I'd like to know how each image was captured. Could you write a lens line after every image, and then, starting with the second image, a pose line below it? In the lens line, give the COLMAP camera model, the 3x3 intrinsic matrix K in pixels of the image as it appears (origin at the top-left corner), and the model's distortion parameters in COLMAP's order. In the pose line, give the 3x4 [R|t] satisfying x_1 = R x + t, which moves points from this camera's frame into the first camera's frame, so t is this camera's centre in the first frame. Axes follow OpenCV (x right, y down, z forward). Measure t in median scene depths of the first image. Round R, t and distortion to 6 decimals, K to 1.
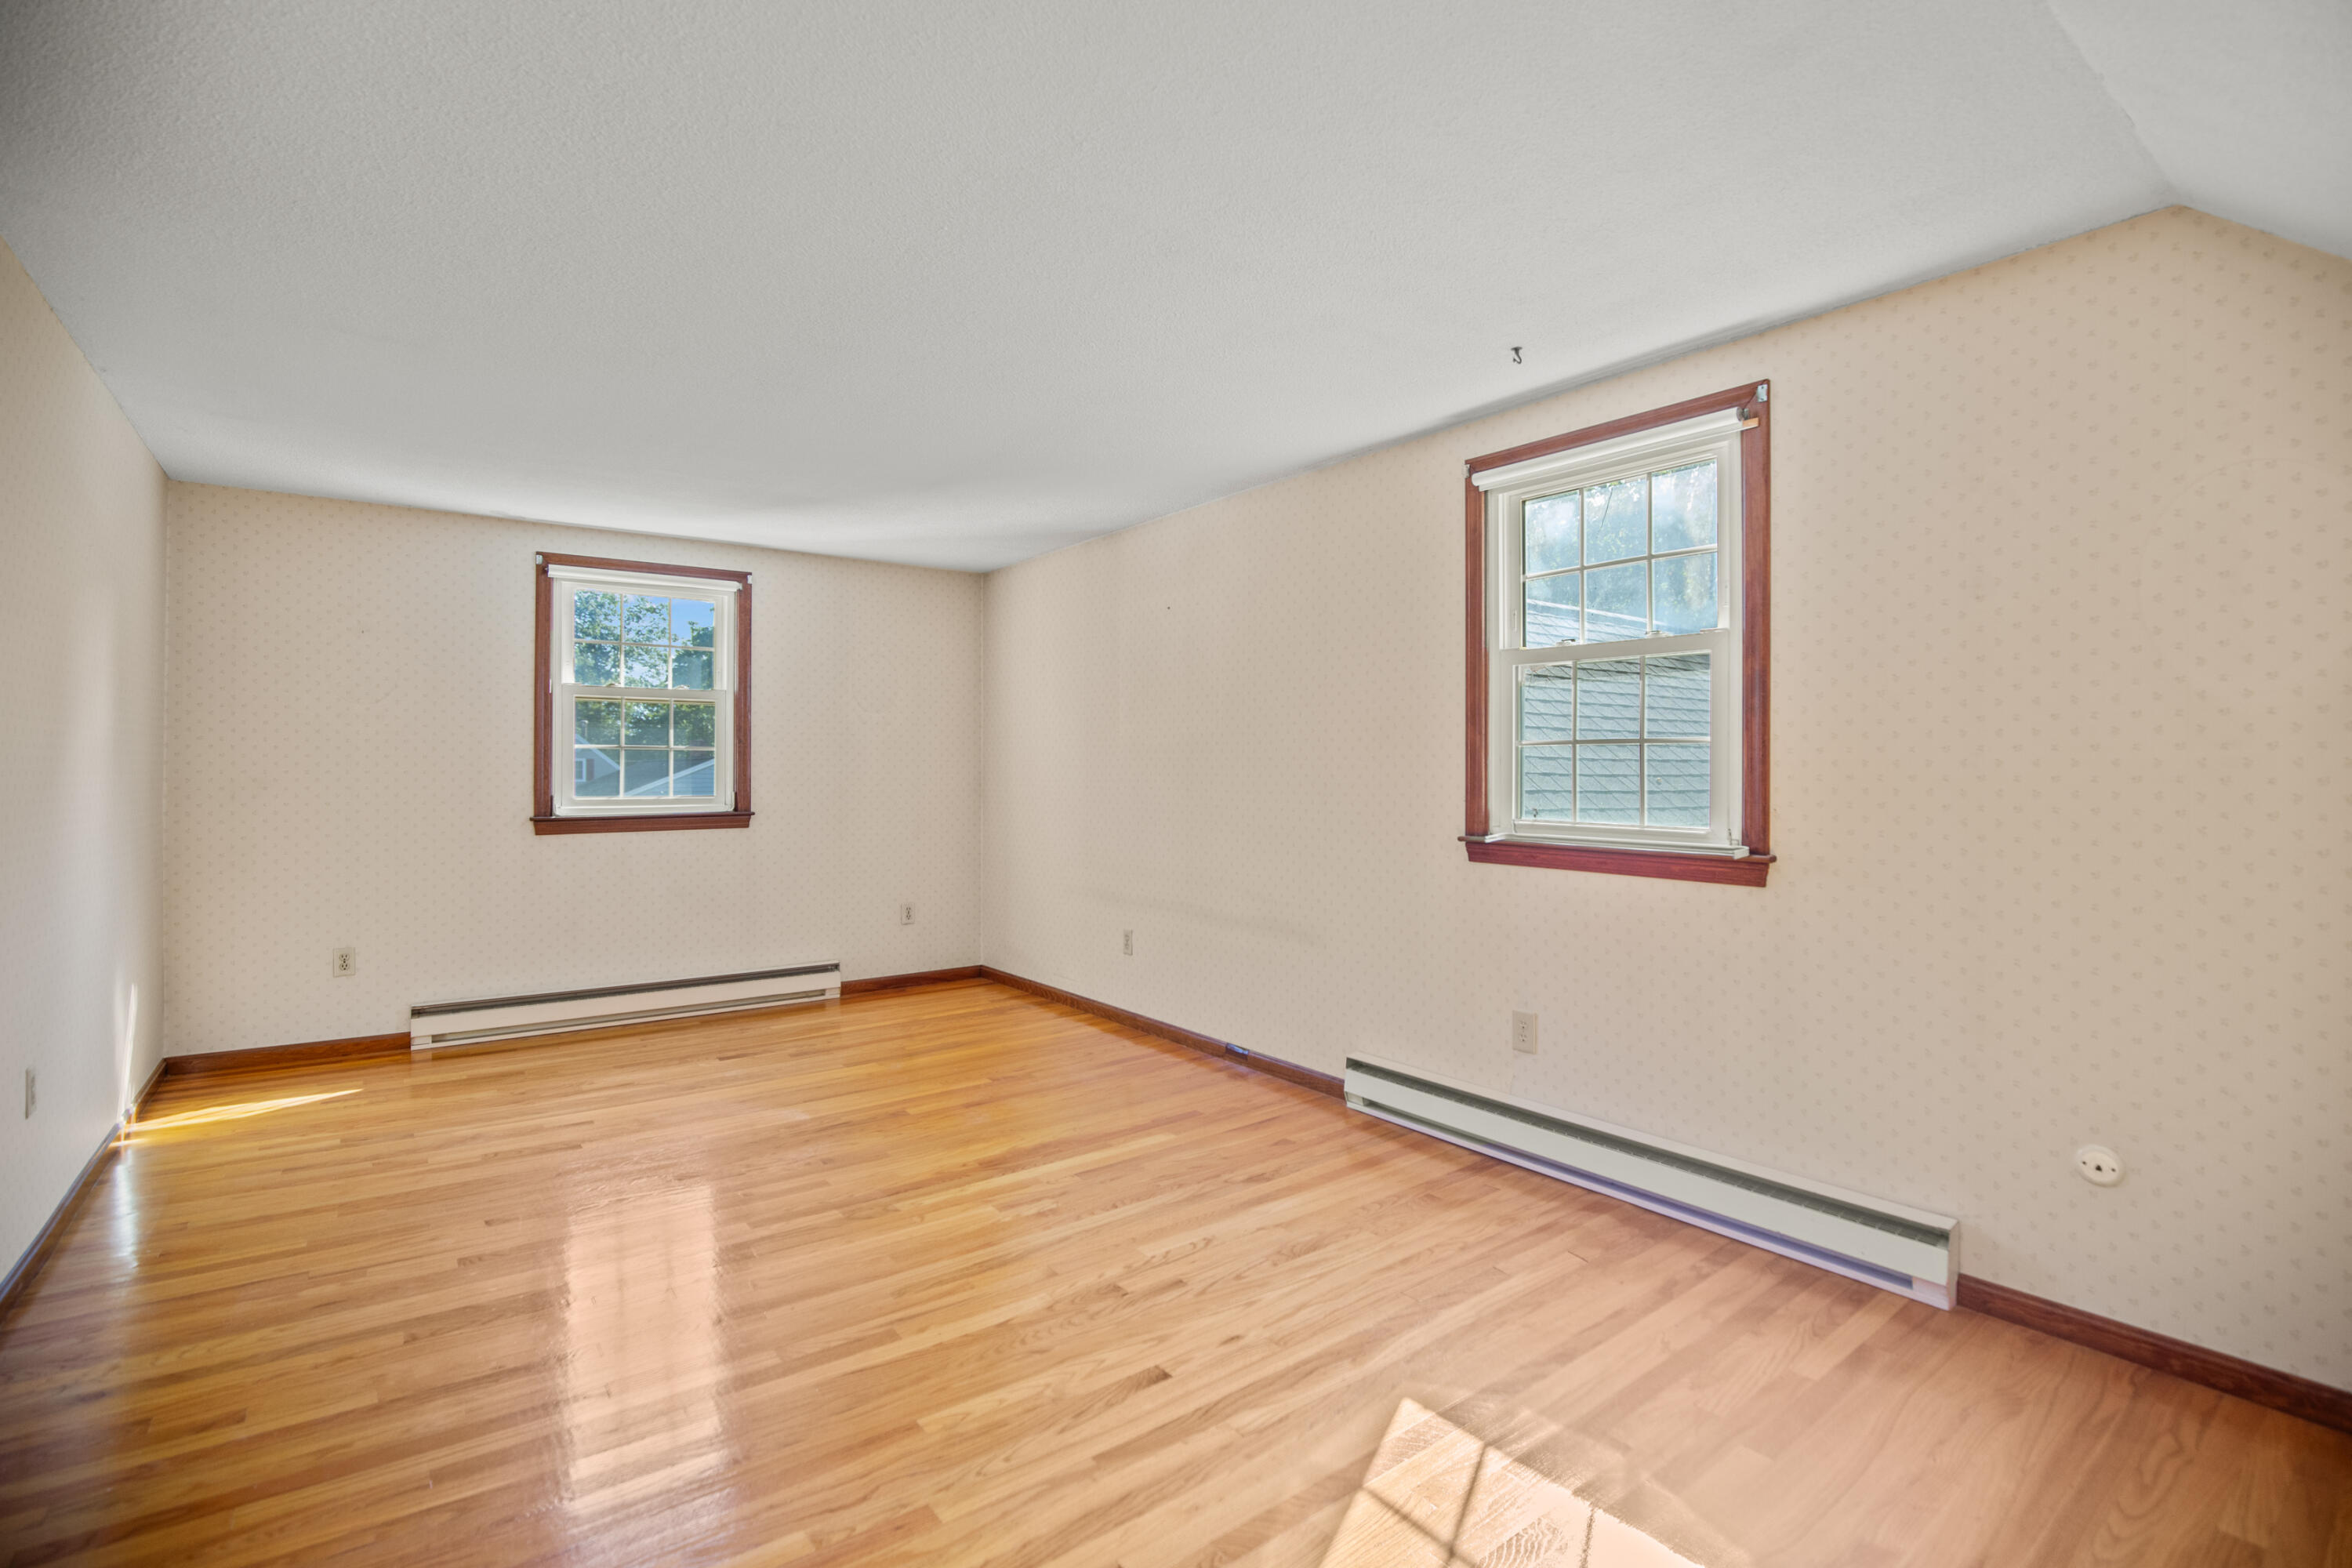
lens RADIAL K [[1074.9, 0, 1186.3], [0, 1074.9, 786.5], [0, 0, 1]] dist [-0.004076, 0.003302]
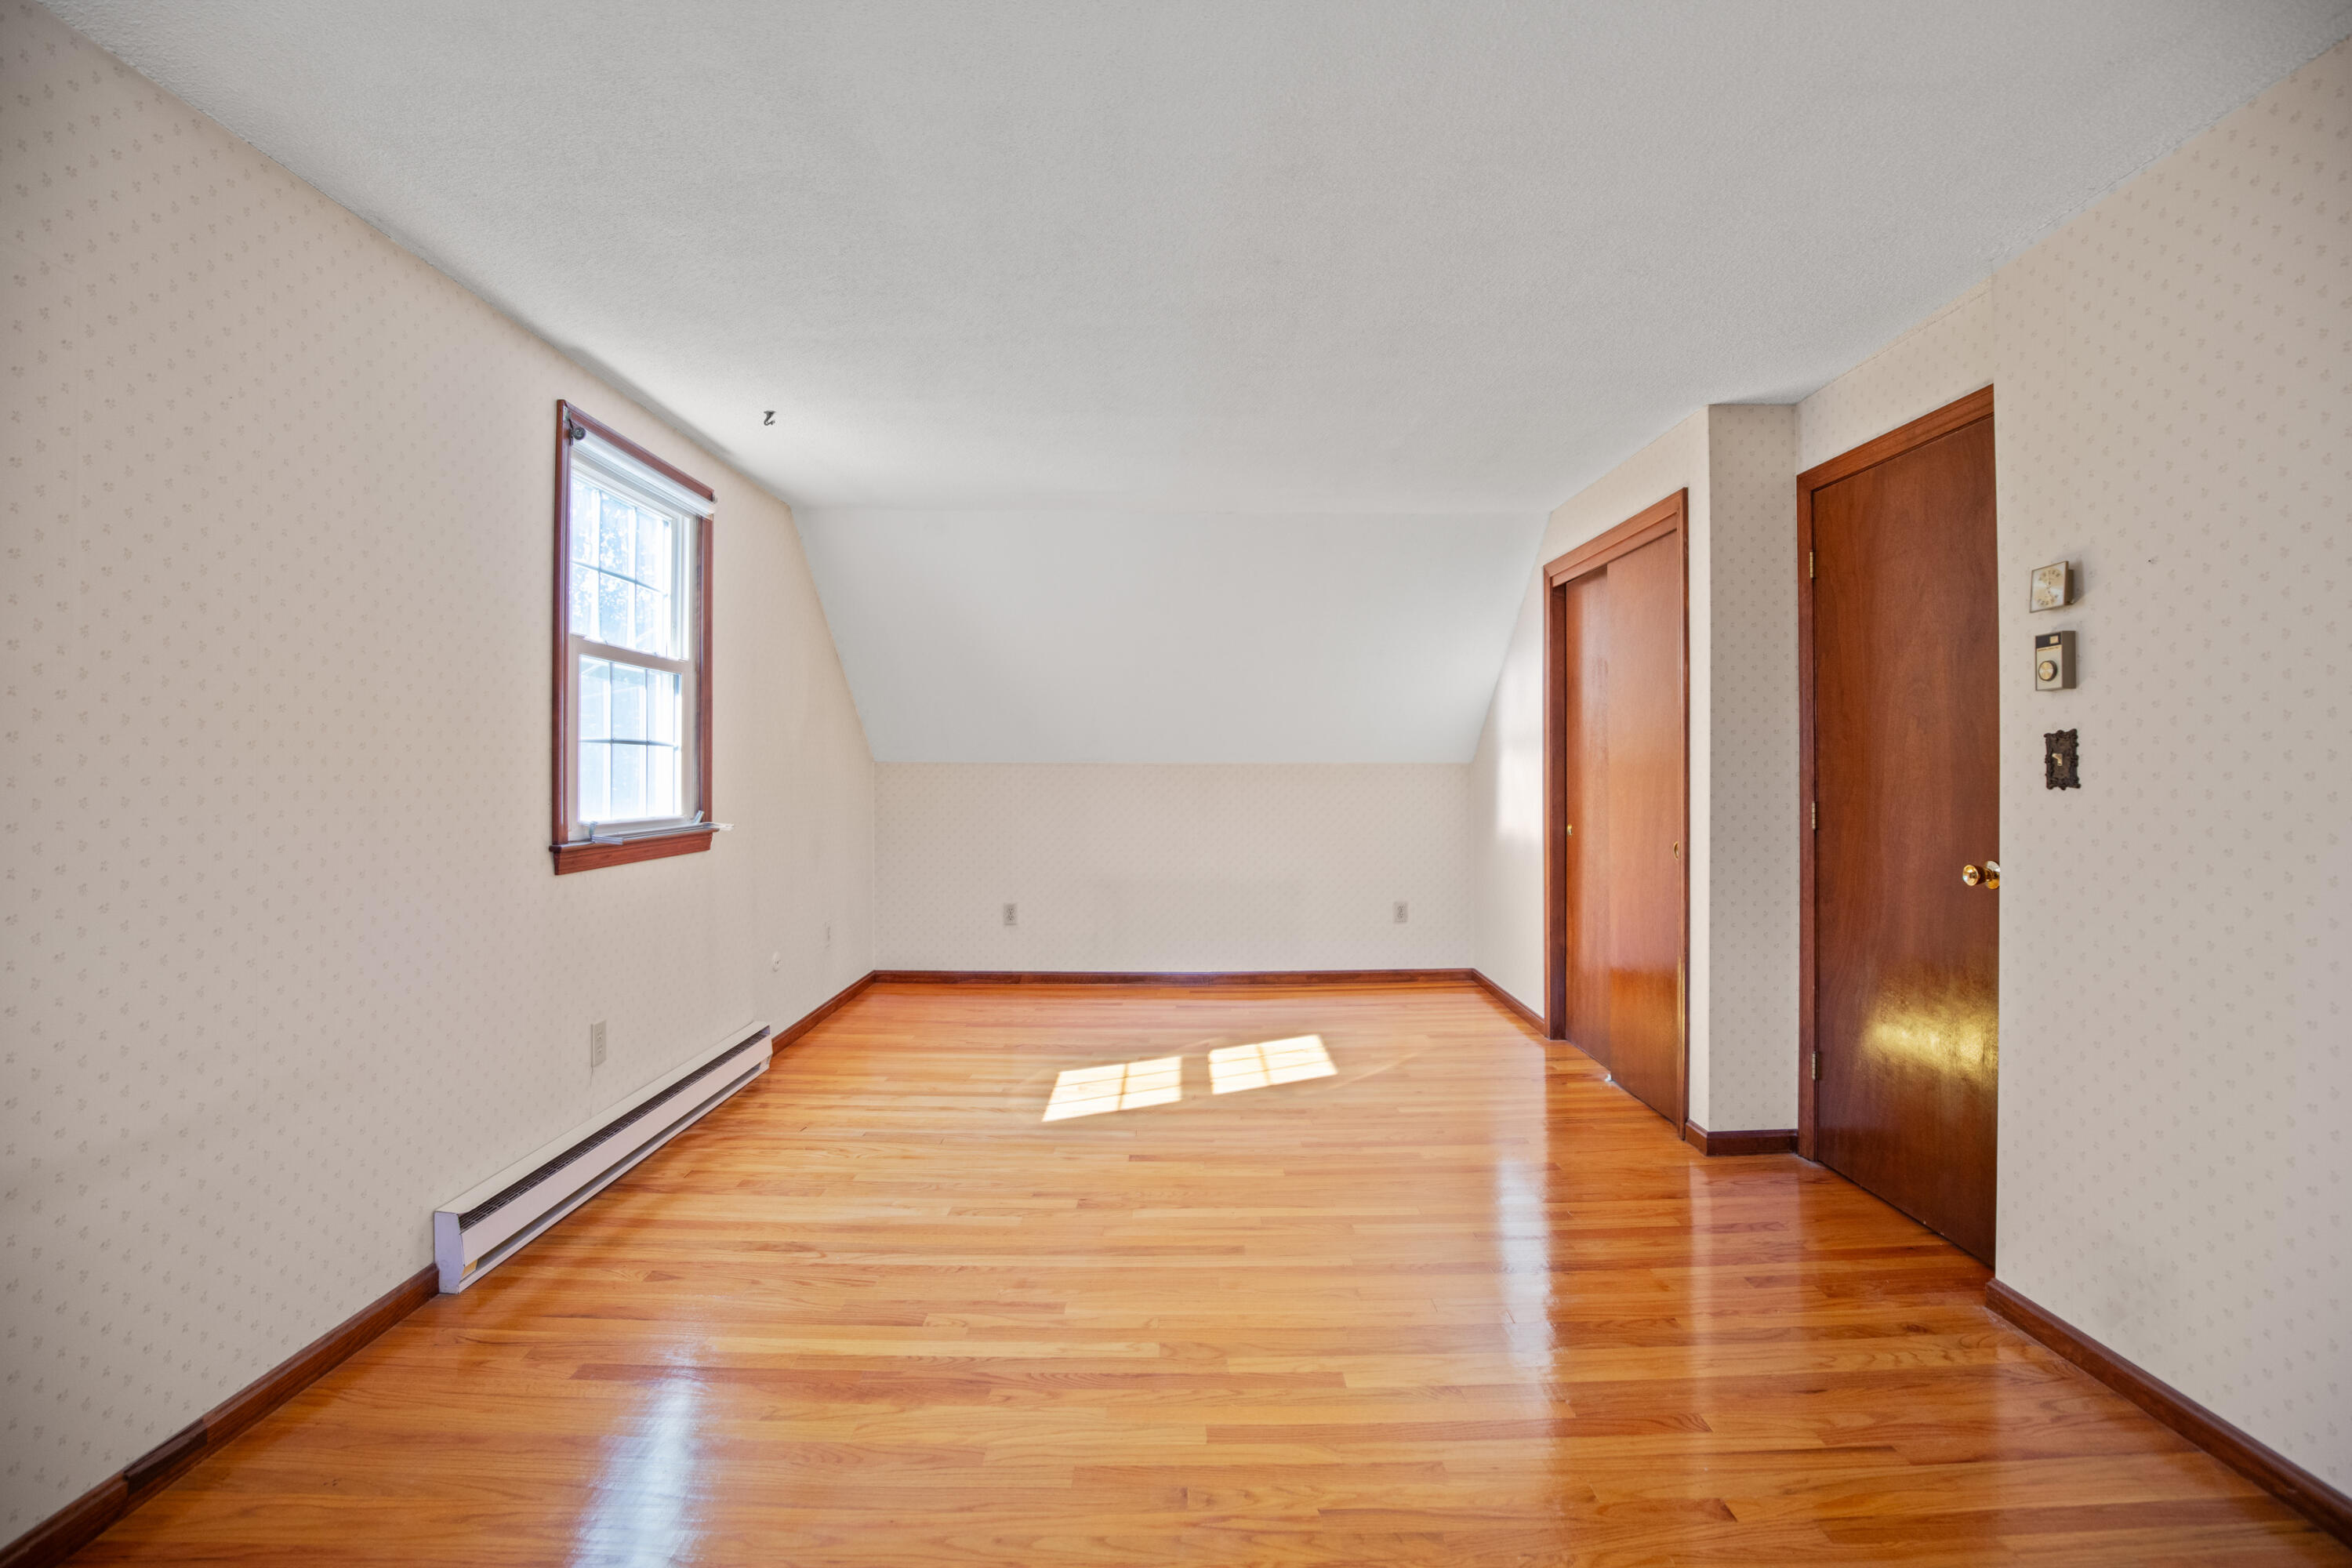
lens RADIAL K [[1074.9, 0, 1182.5], [0, 1074.9, 771.6], [0, 0, 1]] dist [-0.004076, 0.003302]
pose [[-0.797184, 0.001428, 0.603735, -0.731938], [0.009241, 0.999909, 0.009838, -0.016576], [-0.603666, 0.013422, -0.797125, 1.577261]]
